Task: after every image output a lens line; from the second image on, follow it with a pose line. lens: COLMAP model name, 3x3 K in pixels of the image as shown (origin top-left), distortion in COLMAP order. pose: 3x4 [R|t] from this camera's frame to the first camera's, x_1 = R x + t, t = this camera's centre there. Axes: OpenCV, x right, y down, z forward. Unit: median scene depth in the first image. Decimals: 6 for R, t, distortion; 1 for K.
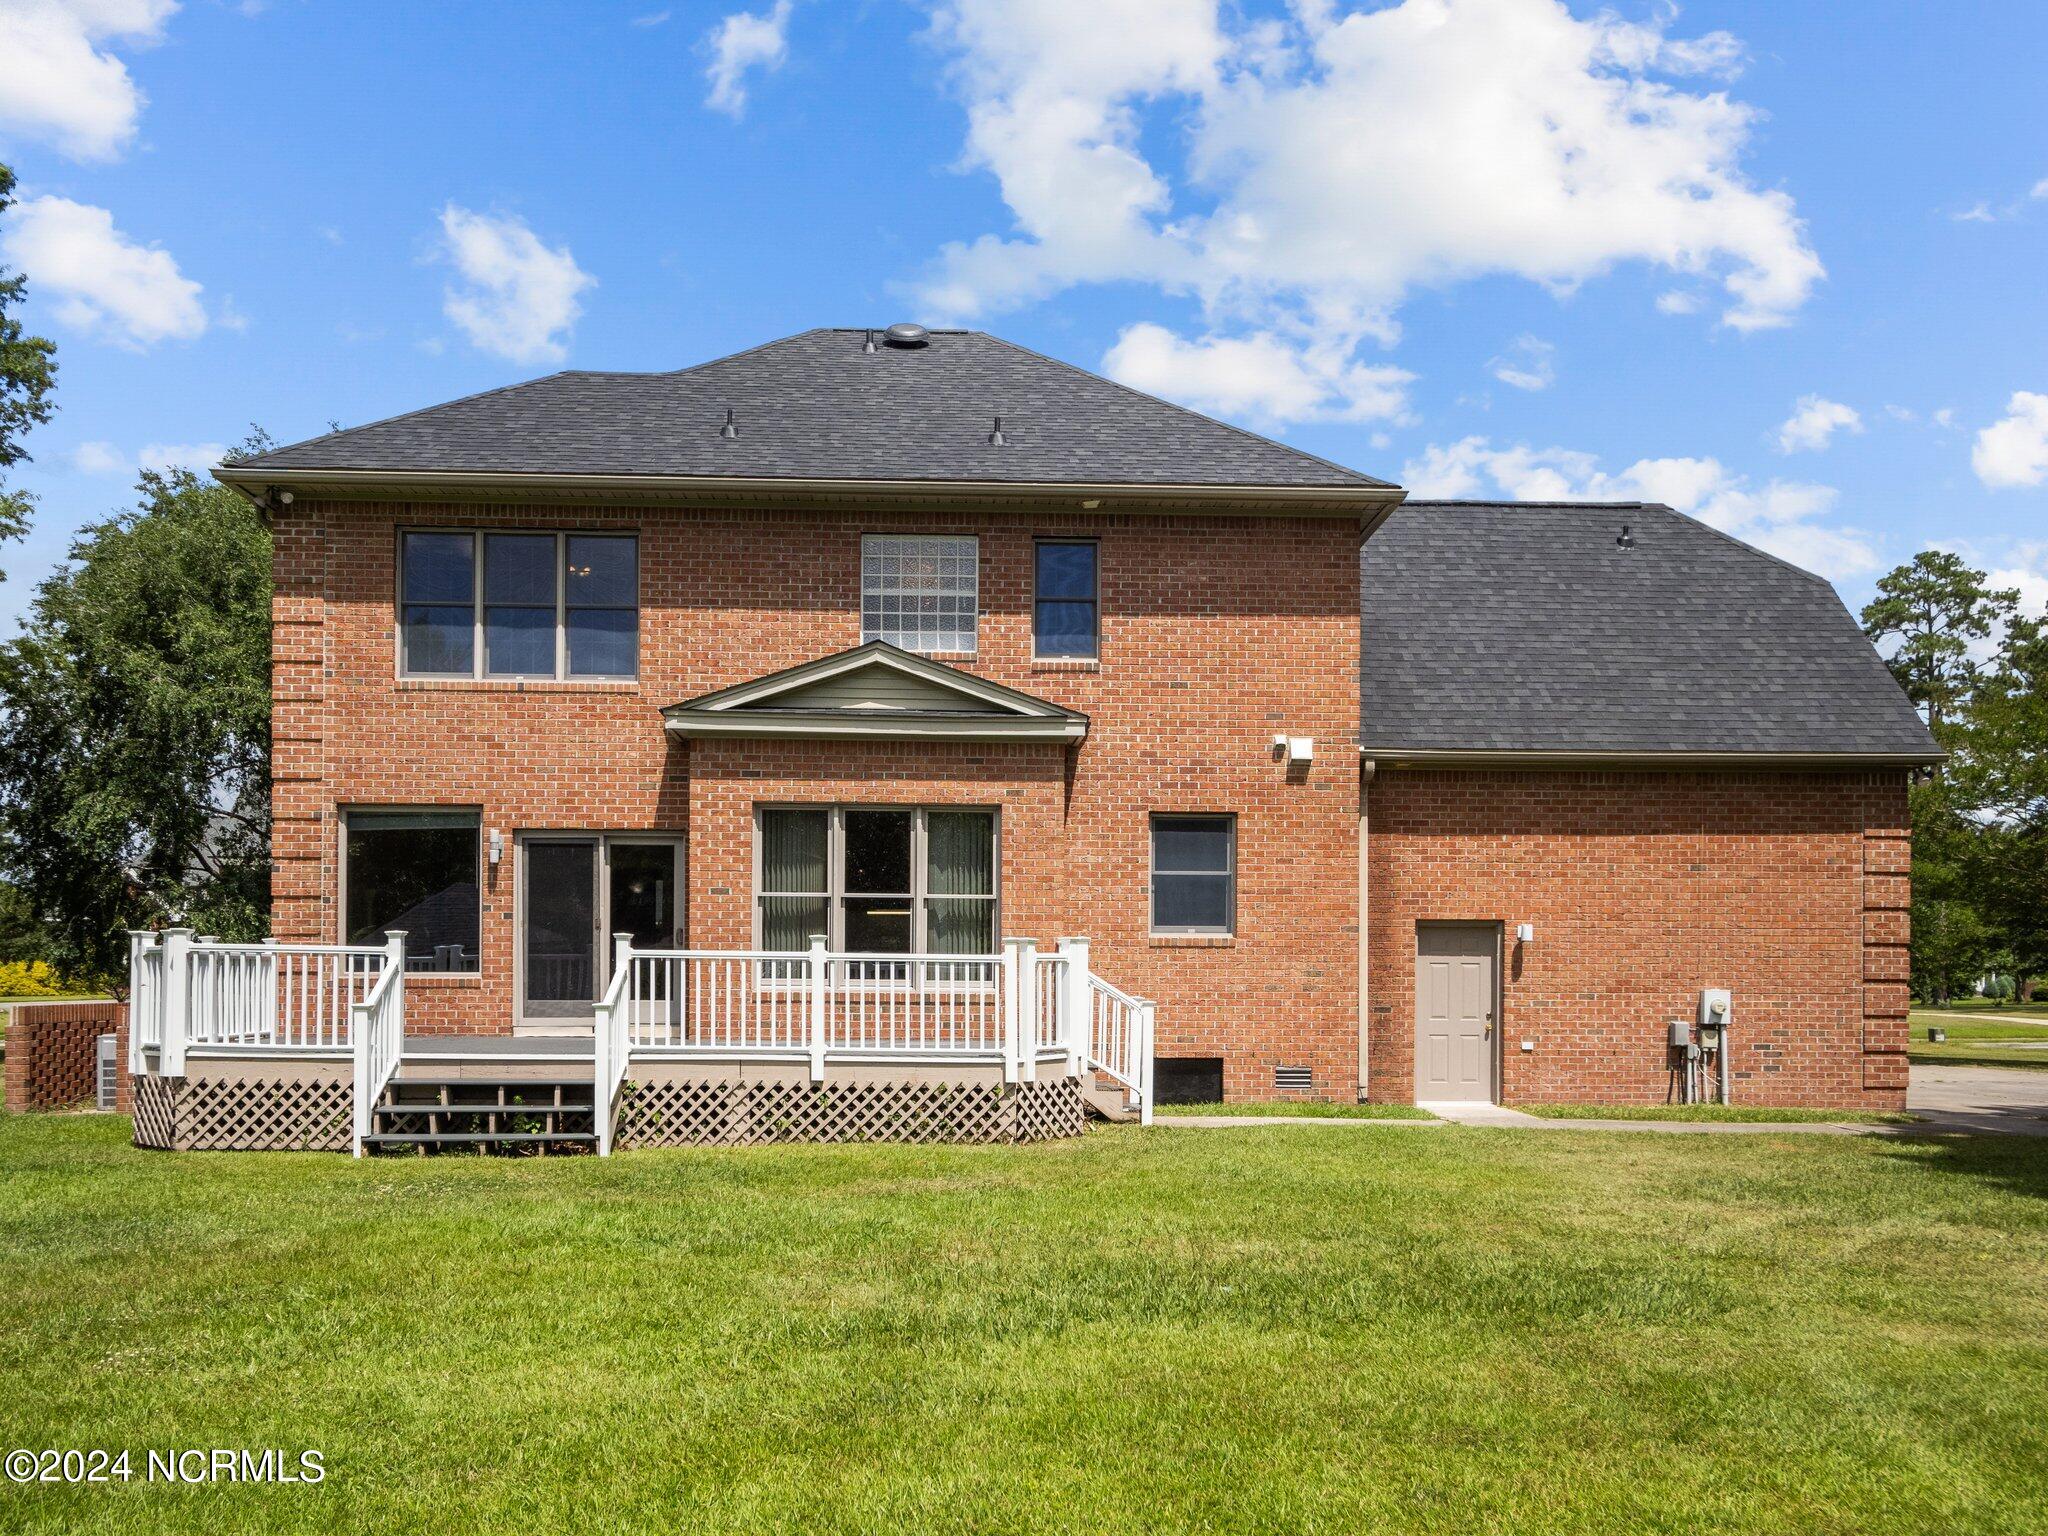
lens RADIAL K [[1898.1, 0, 1026.6], [0, 1898.1, 743.1], [0, 0, 1]] dist [0.000535, 0.003686]
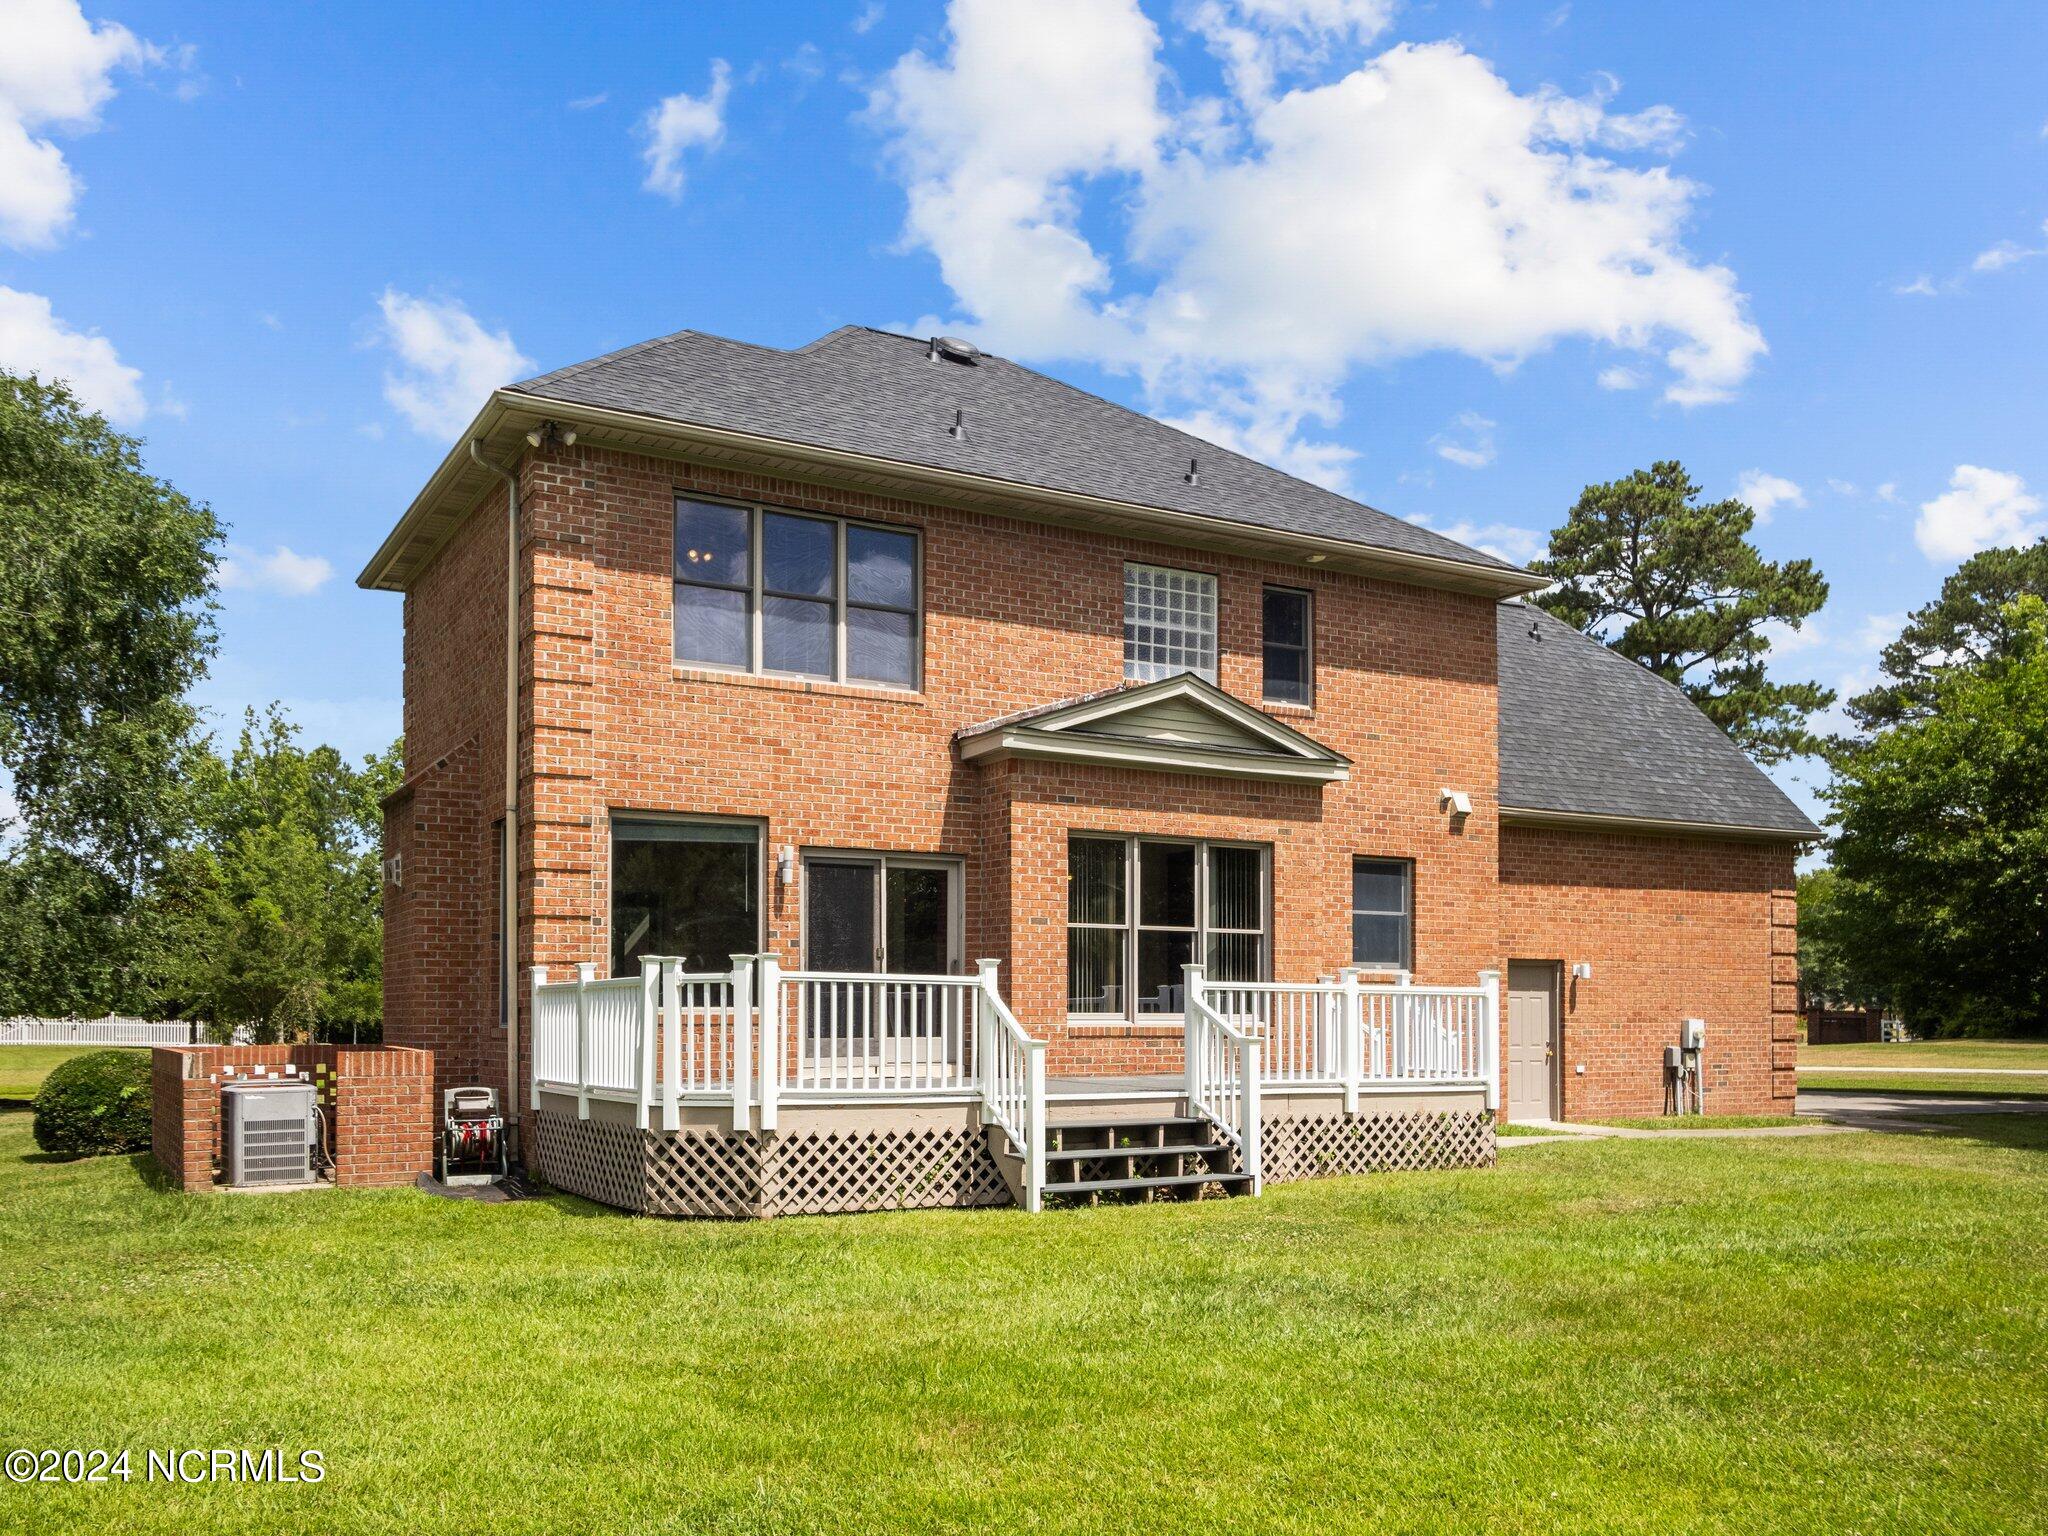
lens RADIAL K [[1883.3, 0, 1024.0], [0, 1883.3, 768.0], [0, 0, 1]] dist [-0.018098, -0.004439]
pose [[0.865088, 0.061621, 0.497822, -0.618836], [-0.057074, 0.998073, -0.024363, 0.024139], [-0.498363, -0.007336, 0.866937, 0.181502]]
